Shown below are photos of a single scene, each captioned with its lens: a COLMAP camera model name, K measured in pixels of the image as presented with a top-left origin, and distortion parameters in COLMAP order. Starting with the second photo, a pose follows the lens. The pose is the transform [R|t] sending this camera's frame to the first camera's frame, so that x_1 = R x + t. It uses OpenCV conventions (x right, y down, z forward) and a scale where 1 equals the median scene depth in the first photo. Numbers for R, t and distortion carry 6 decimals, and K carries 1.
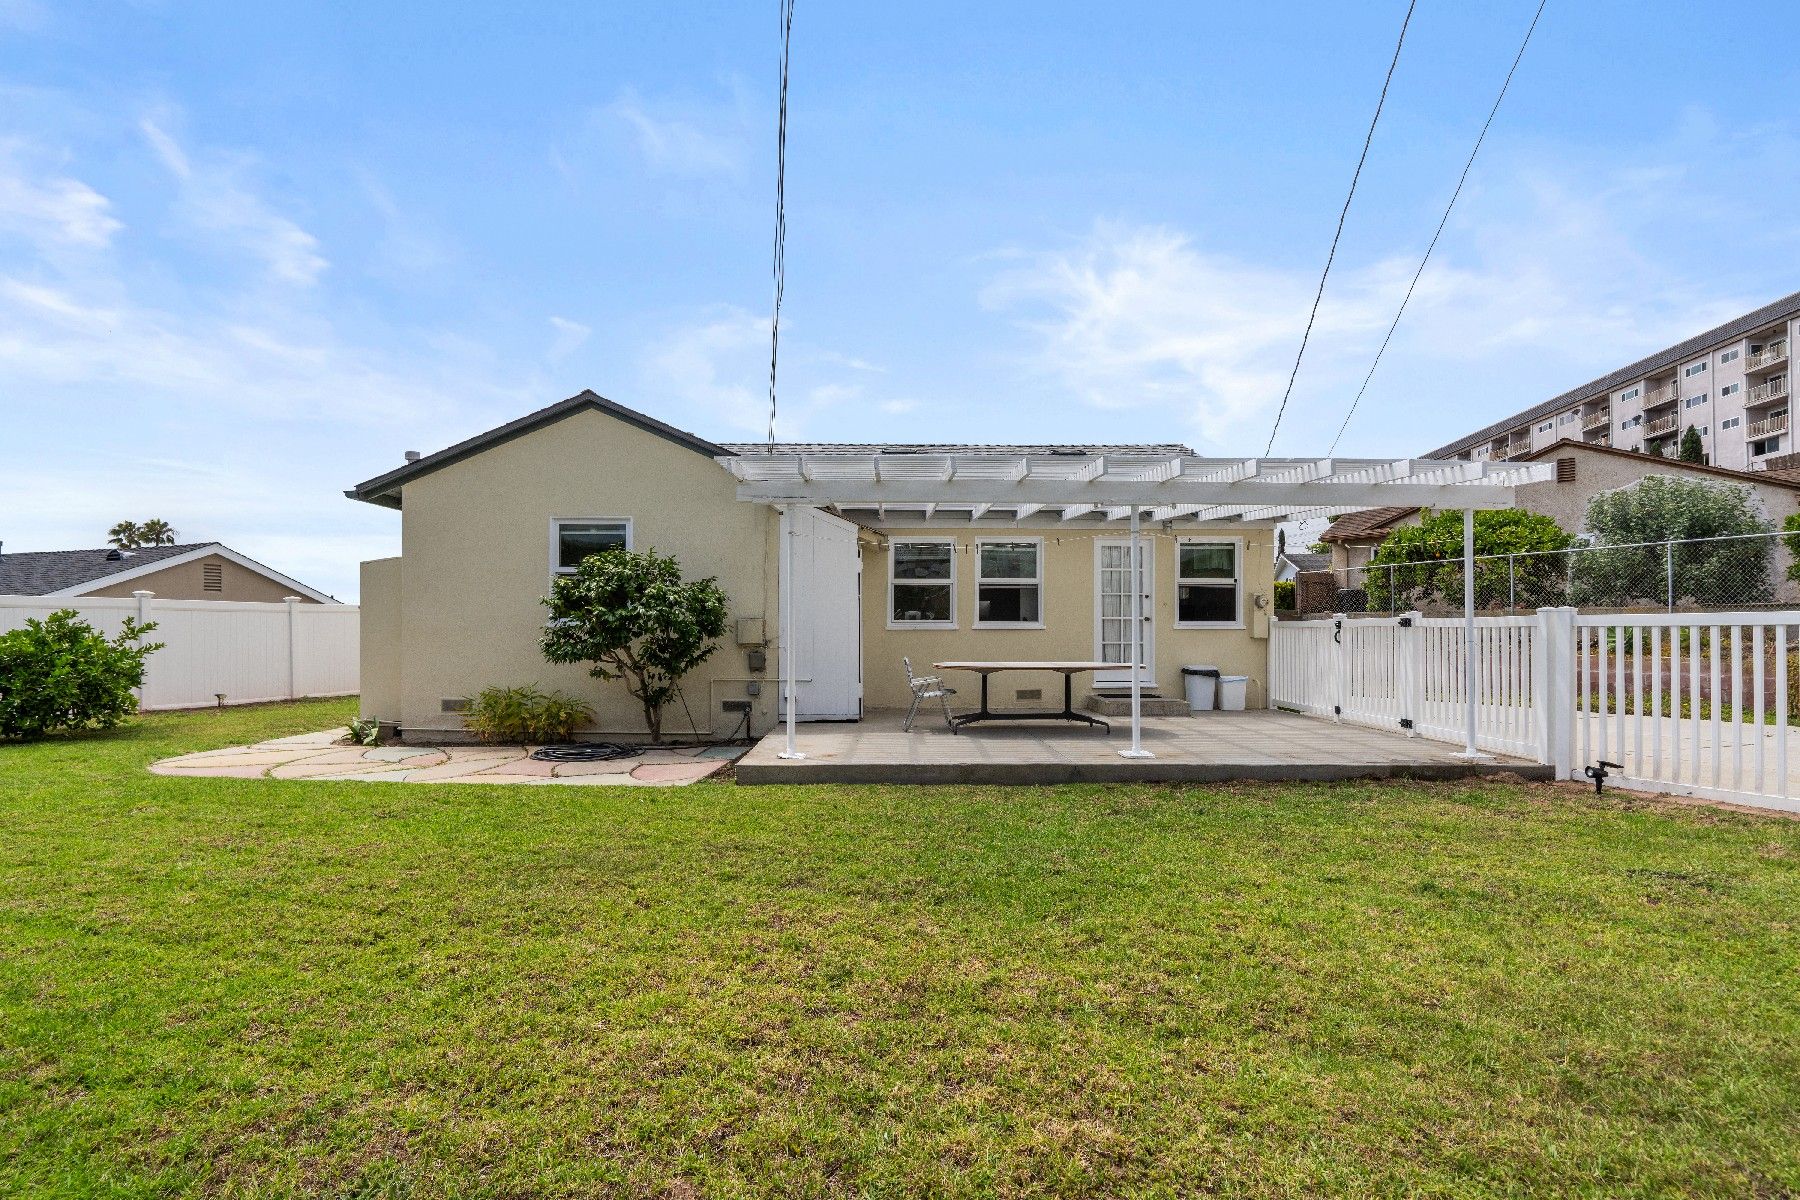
lens RADIAL K [[822.2, 0, 901.3], [0, 822.2, 611.7], [0, 0, 1]] dist [-0.004236, 0.001973]
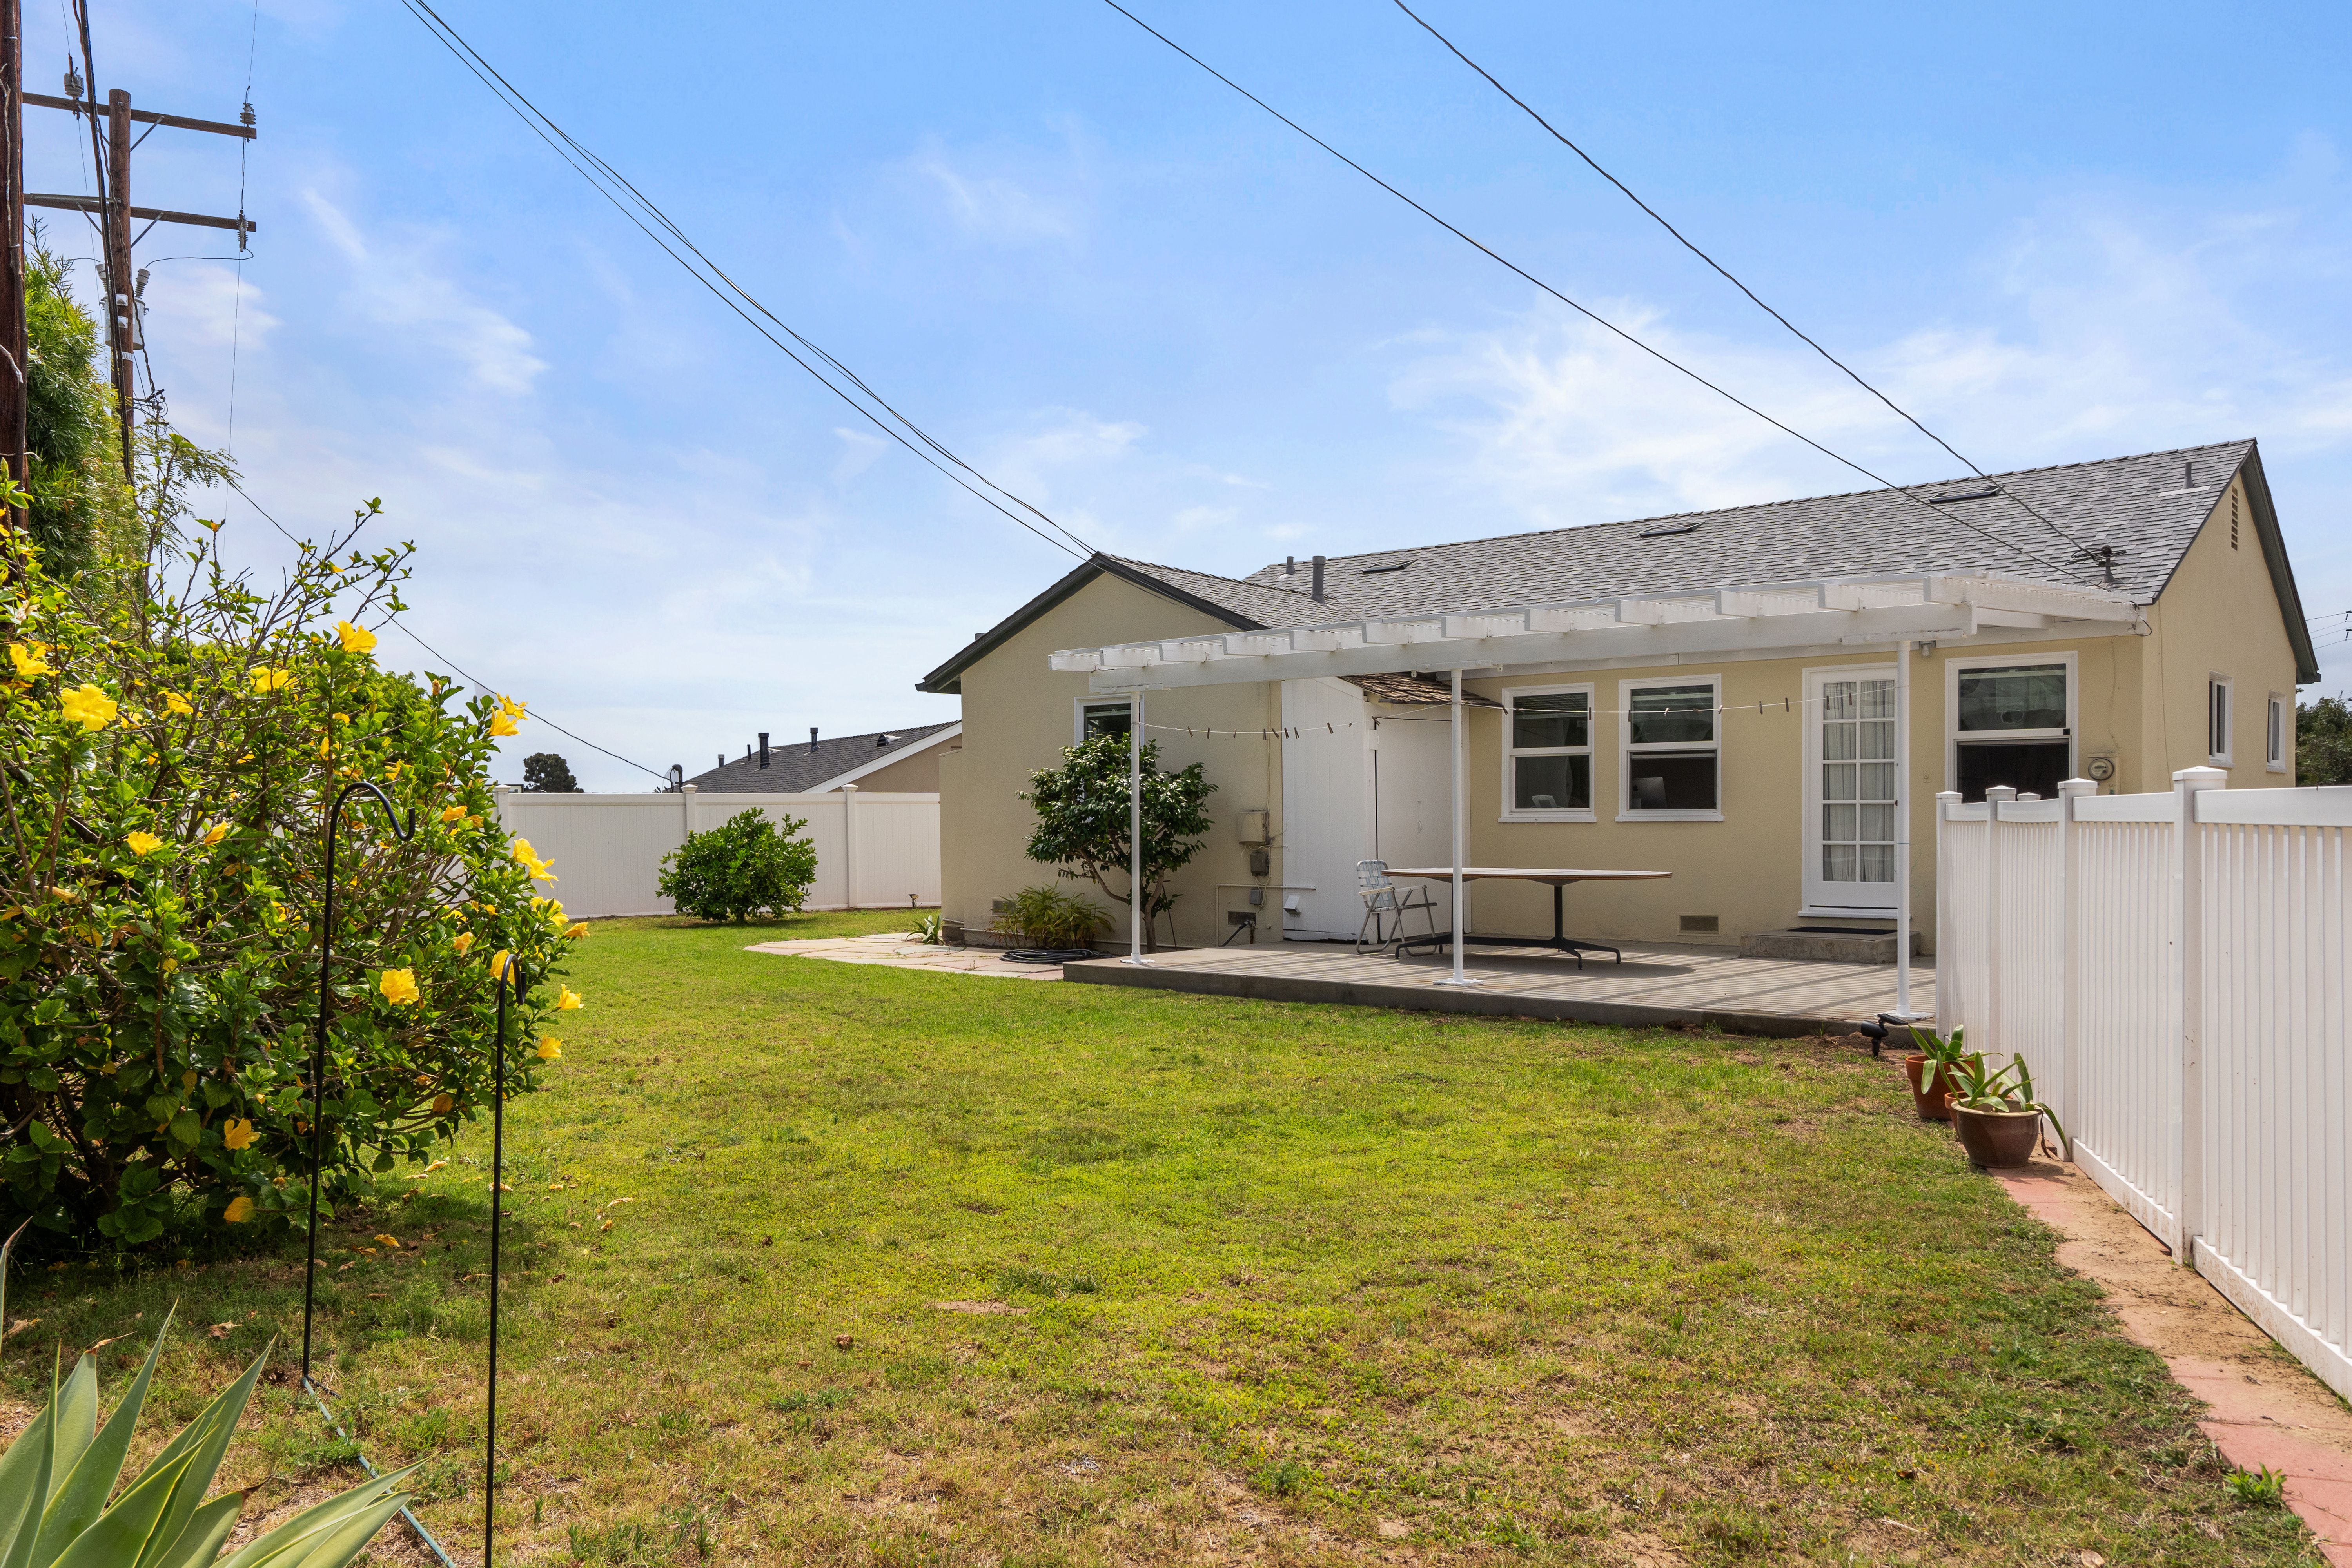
lens RADIAL K [[1719.2, 0, 1173.8], [0, 1719.2, 783.7], [0, 0, 1]] dist [-0.006677, -0.000139]
pose [[0.753348, -0.017345, -0.657393, 0.873805], [0.022121, 0.999755, -0.001028, -0.018585], [0.657250, -0.013768, 0.753547, -0.333961]]
